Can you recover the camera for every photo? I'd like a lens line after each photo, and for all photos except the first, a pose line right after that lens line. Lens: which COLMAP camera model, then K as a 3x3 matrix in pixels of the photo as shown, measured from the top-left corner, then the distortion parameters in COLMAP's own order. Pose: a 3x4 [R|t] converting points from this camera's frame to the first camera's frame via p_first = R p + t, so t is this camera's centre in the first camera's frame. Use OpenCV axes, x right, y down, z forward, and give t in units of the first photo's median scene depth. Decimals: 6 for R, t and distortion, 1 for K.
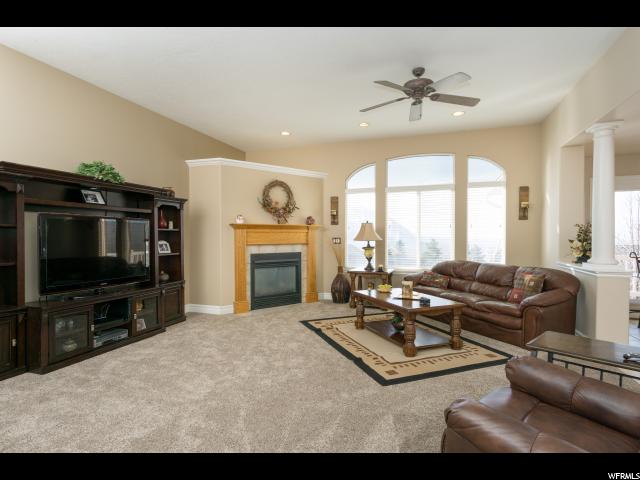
lens RADIAL K [[341.1, 0, 320.0], [0, 341.1, 240.0], [0, 0, 1]] dist [-0.000474, -0.000541]
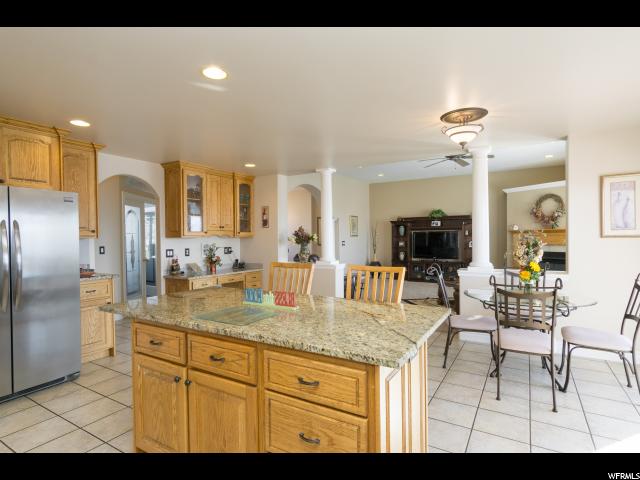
lens RADIAL K [[341.1, 0, 320.0], [0, 341.1, 240.0], [0, 0, 1]] dist [-0.000474, -0.000541]
pose [[-0.208685, 0.010357, -0.977928, 1.337724], [0.002770, 0.999946, 0.009999, -0.019850], [0.977979, -0.000622, -0.208702, 0.448407]]
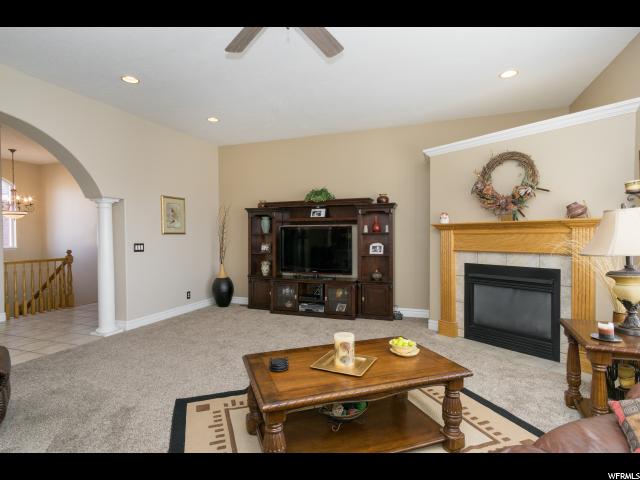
lens RADIAL K [[341.1, 0, 320.0], [0, 341.1, 240.0], [0, 0, 1]] dist [-0.000474, -0.000541]
pose [[-0.024875, 0.019120, -0.999508, 0.547667], [-0.001007, 0.999816, 0.019151, -0.023780], [0.999690, 0.001483, -0.024851, 0.688535]]
